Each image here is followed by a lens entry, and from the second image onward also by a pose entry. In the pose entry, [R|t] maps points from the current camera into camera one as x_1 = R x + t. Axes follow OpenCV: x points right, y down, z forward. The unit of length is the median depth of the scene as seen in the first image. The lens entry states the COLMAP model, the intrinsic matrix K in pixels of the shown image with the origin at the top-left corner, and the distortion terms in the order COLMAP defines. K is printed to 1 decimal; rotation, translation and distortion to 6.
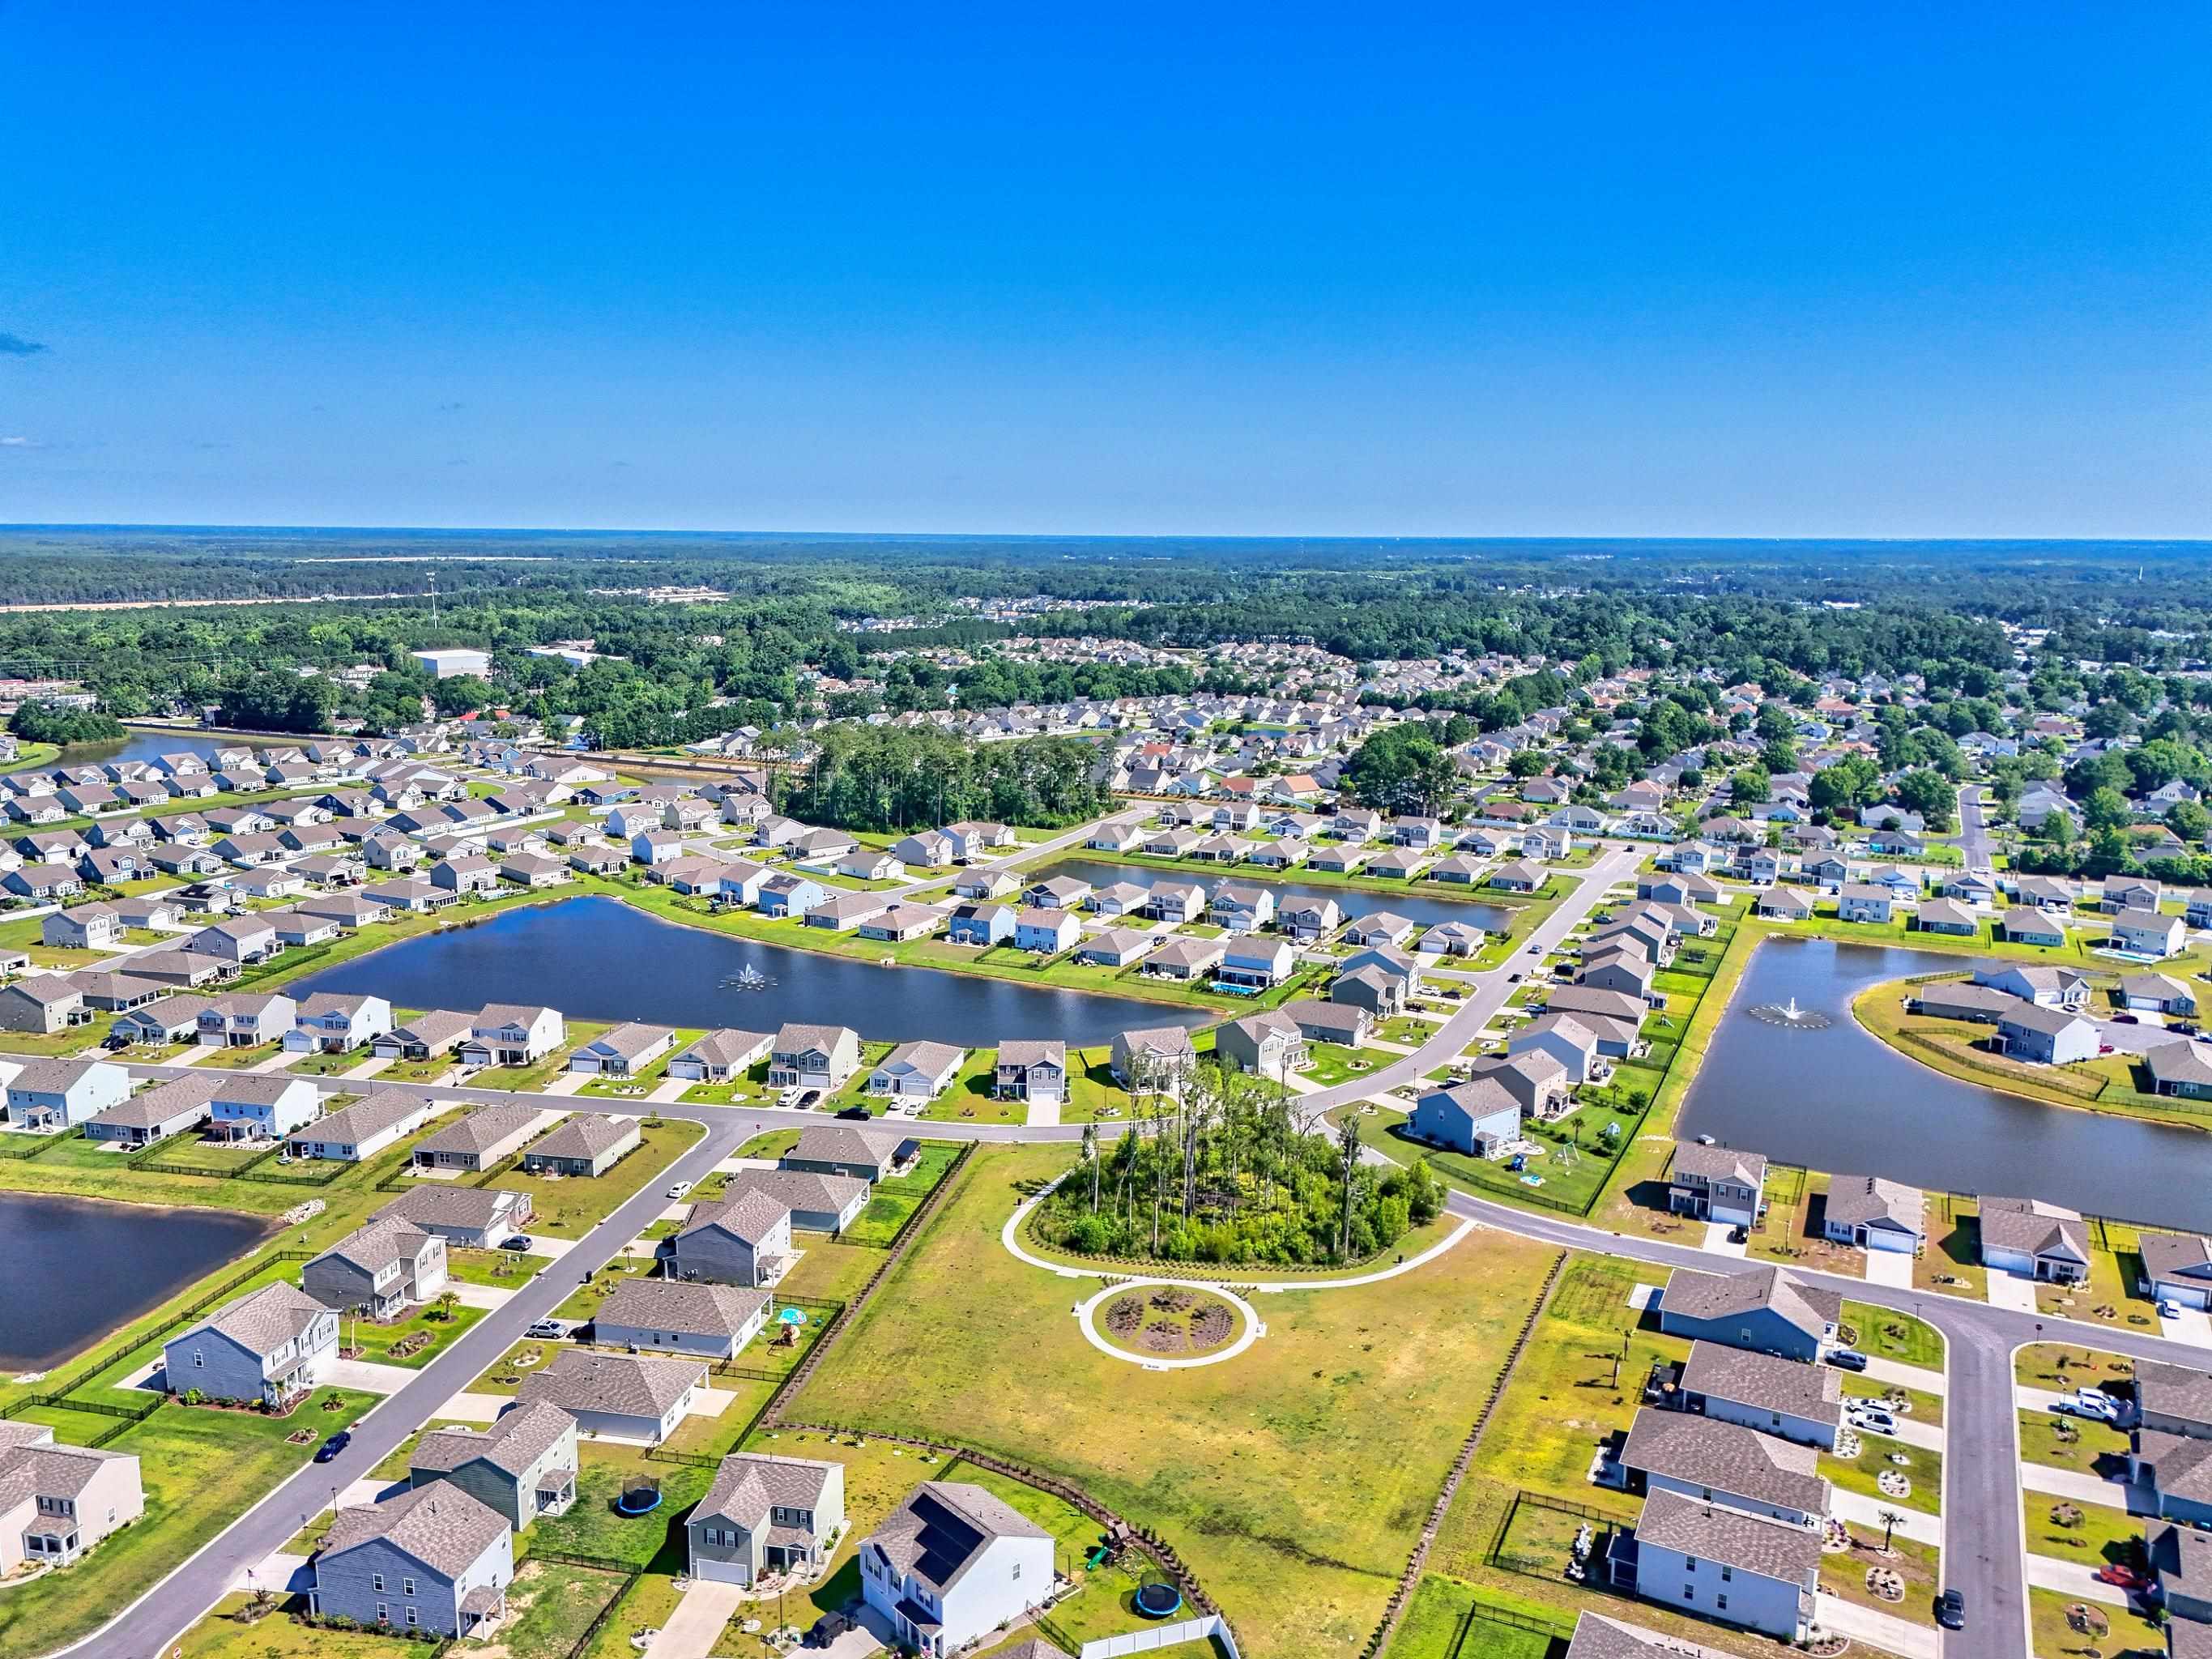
lens RADIAL K [[1626.2, 0, 1082.2], [0, 1626.2, 840.7], [0, 0, 1]] dist [0.081339, -0.069771]
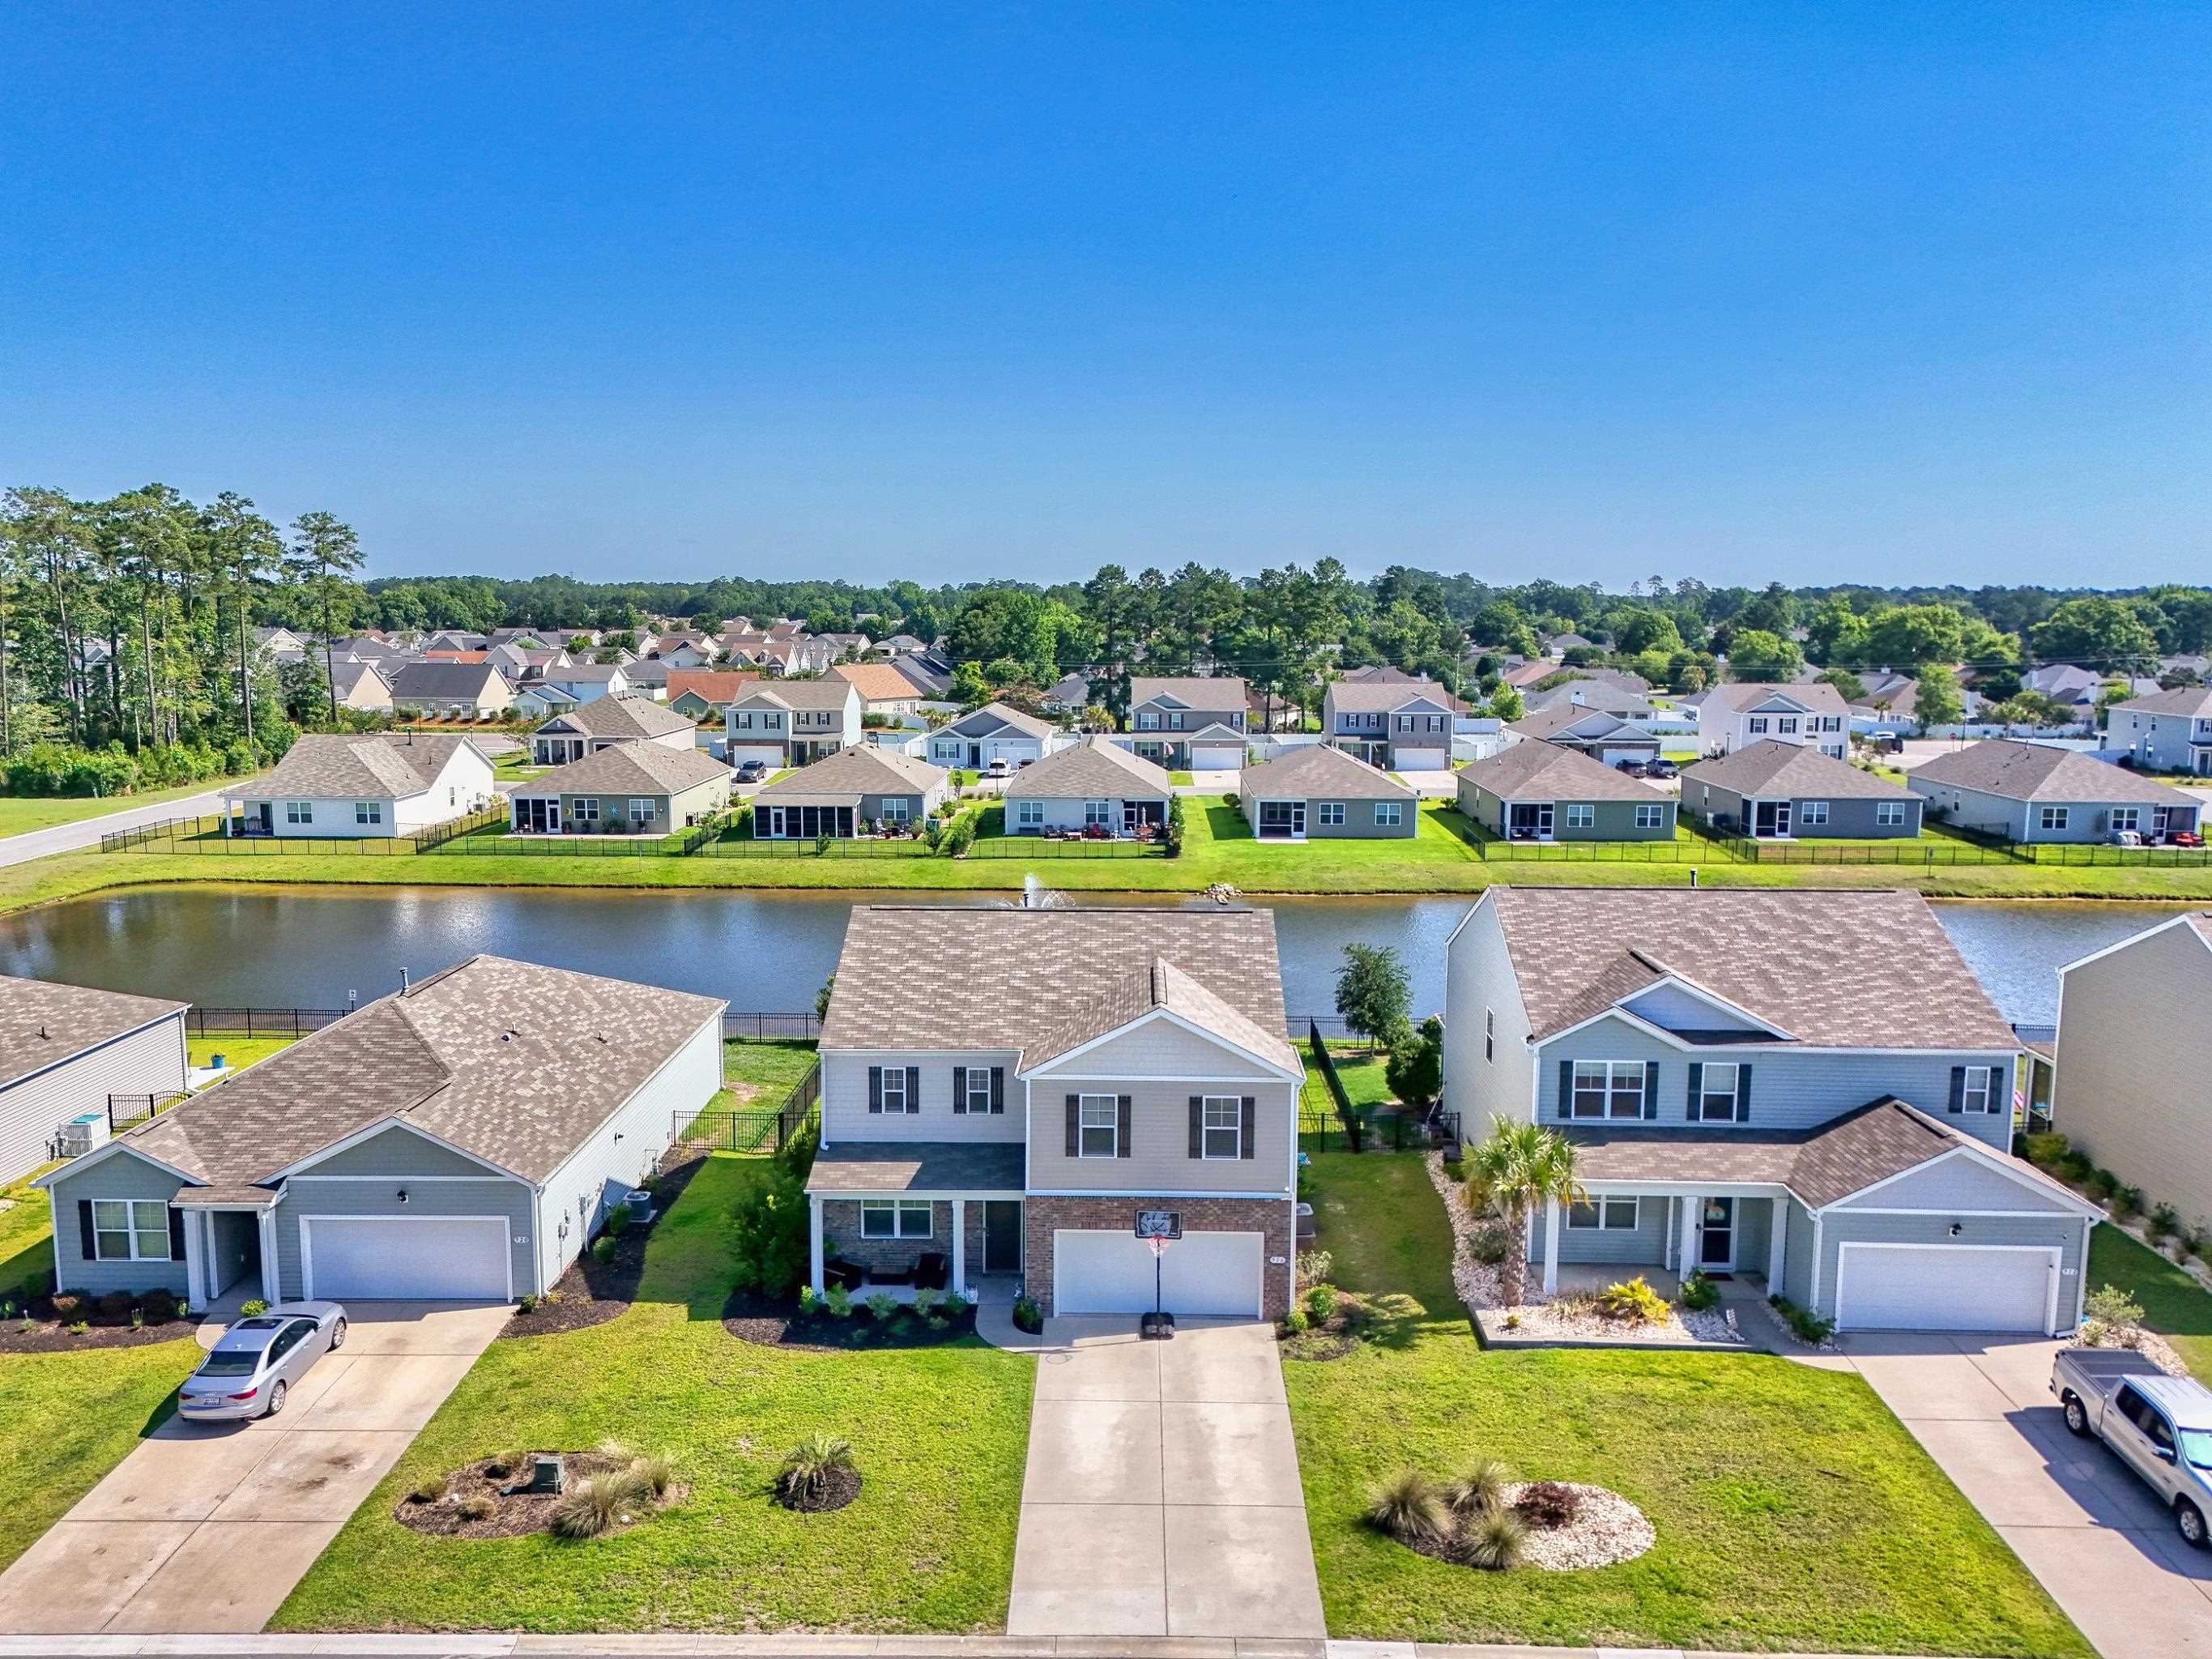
lens RADIAL K [[1626.2, 0, 1108.6], [0, 1626.2, 817.4], [0, 0, 1]] dist [0.081339, -0.069771]
pose [[0.897560, -0.058060, 0.437053, 0.007867], [0.081659, 0.996032, -0.035383, 0.012750], [-0.433264, 0.067448, 0.898740, 0.479417]]
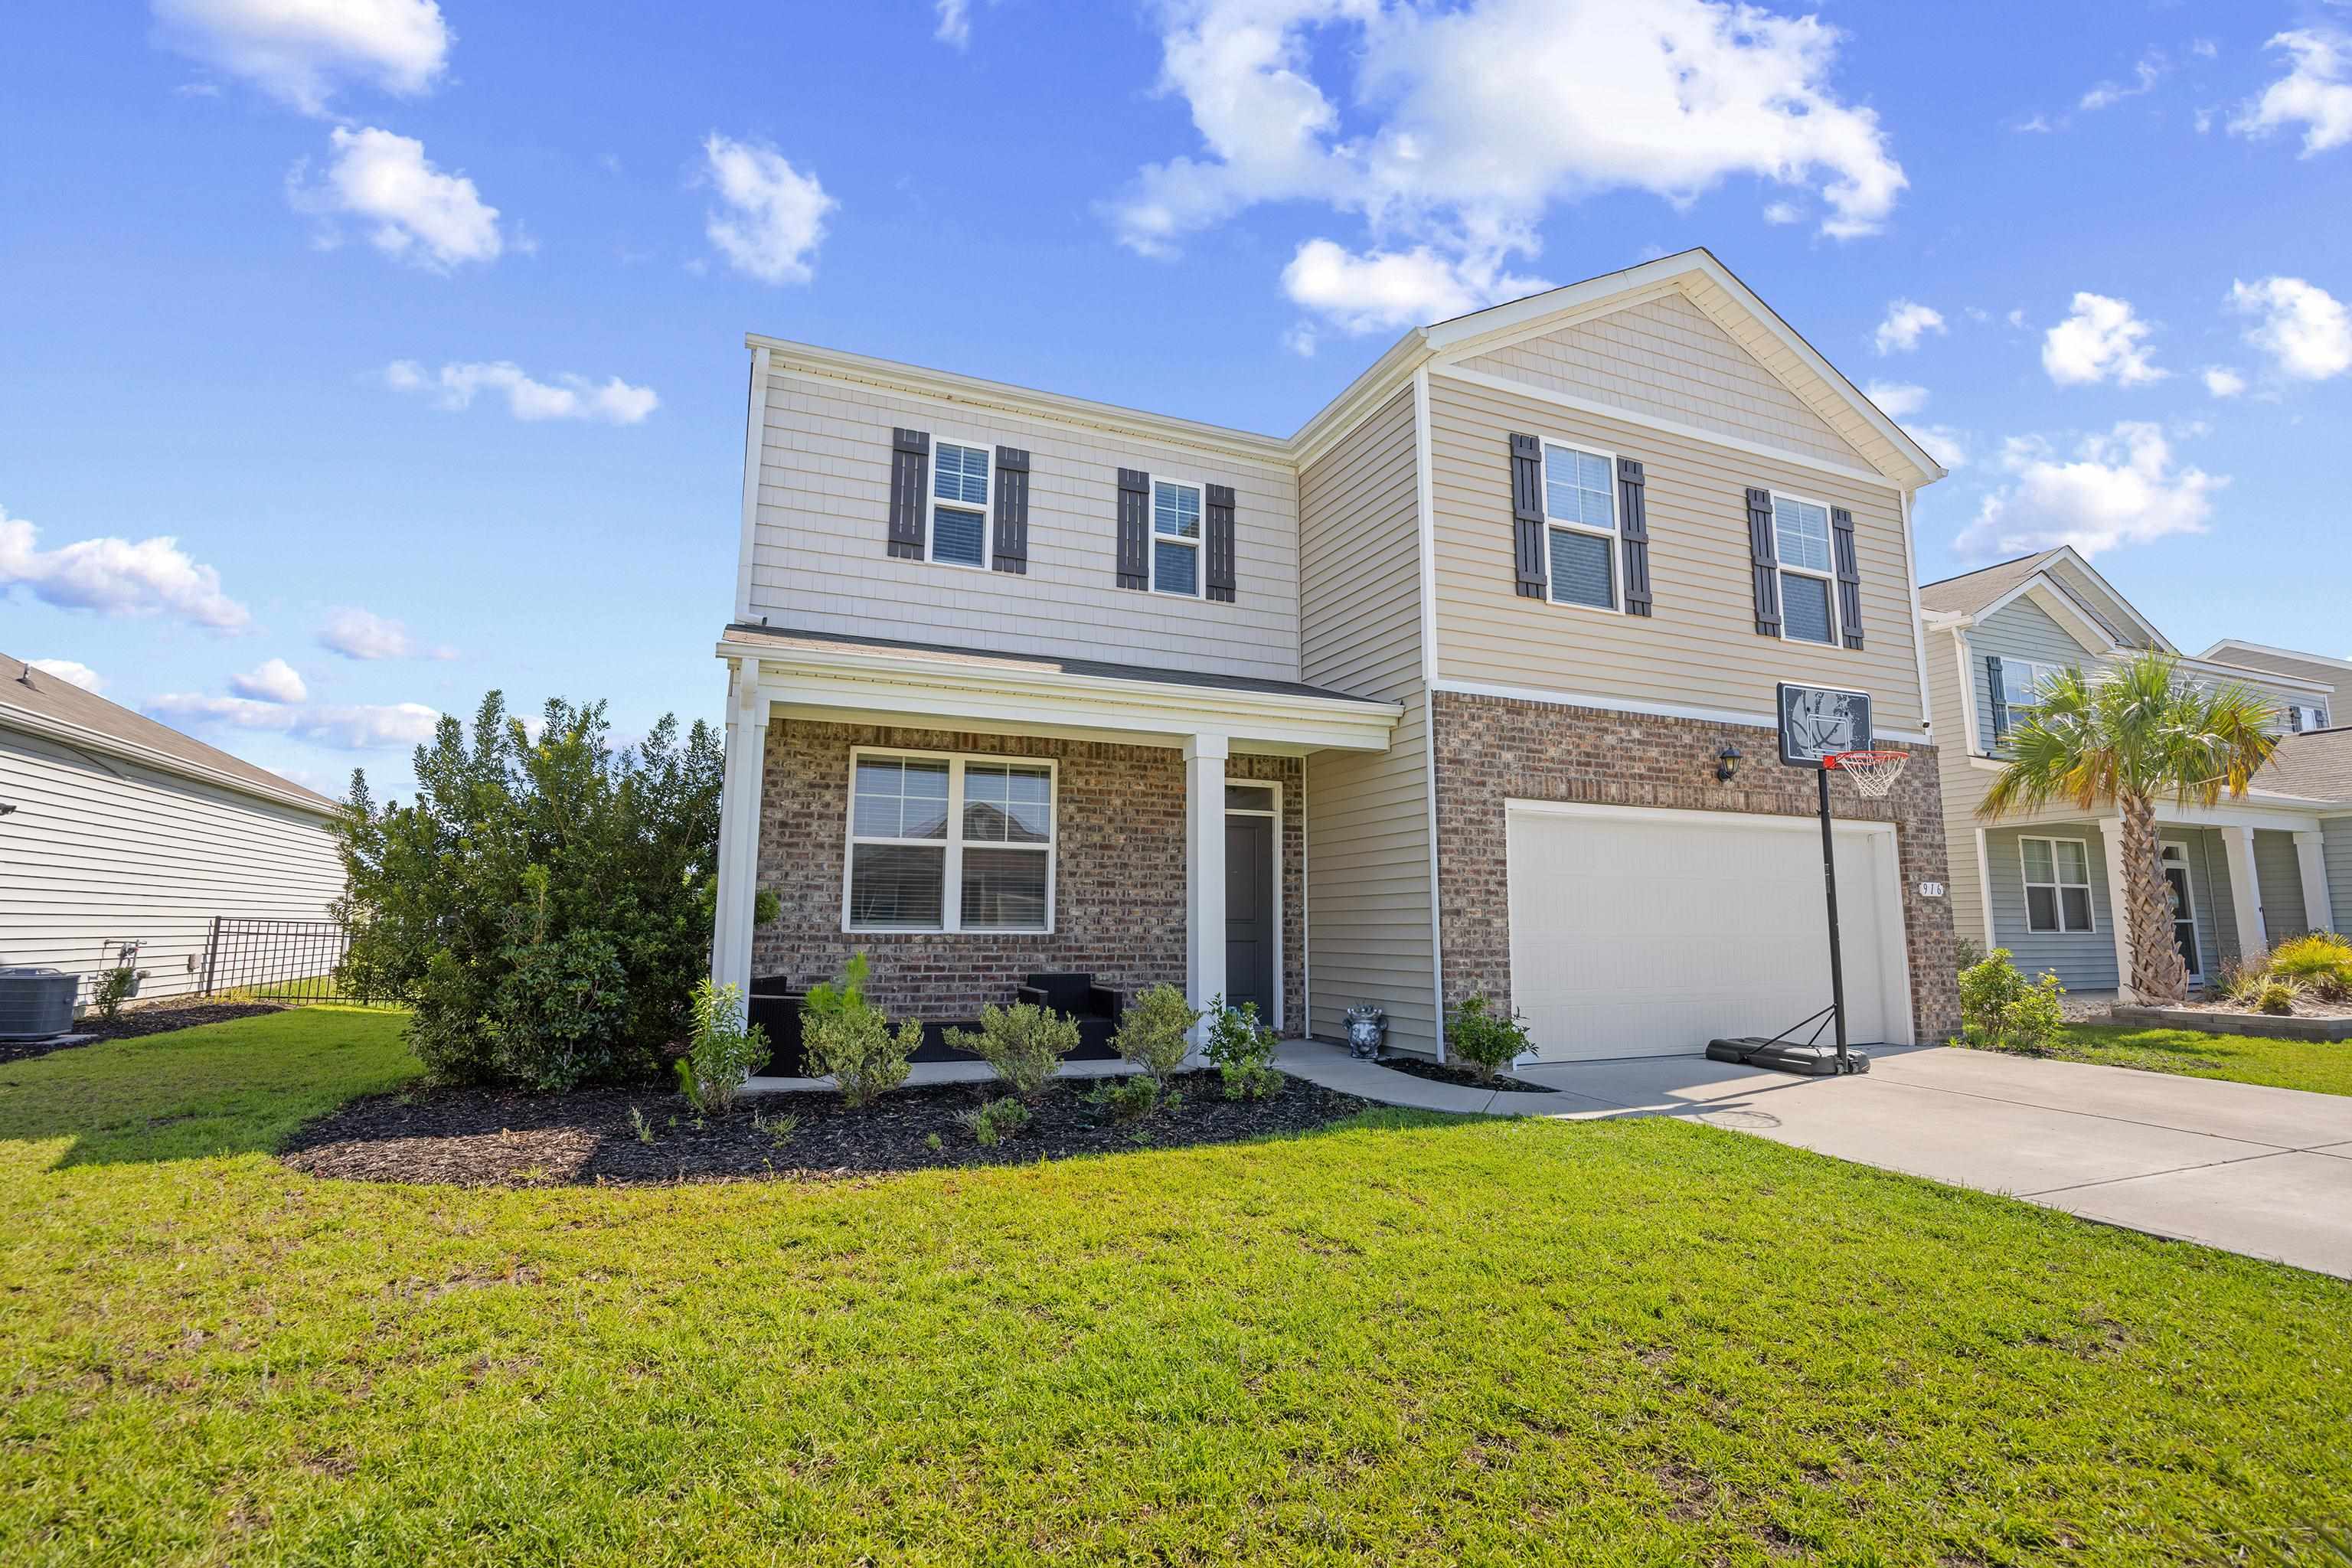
lens RADIAL K [[1074.8, 0, 1170.5], [0, 1074.8, 774.6], [0, 0, 1]] dist [-0.020128, 0.001394]
pose [[0.646409, 0.107467, 0.755385, 0.016304], [0.141010, 0.956150, -0.256697, 0.025106], [-0.749848, 0.272448, 0.602910, 0.520133]]
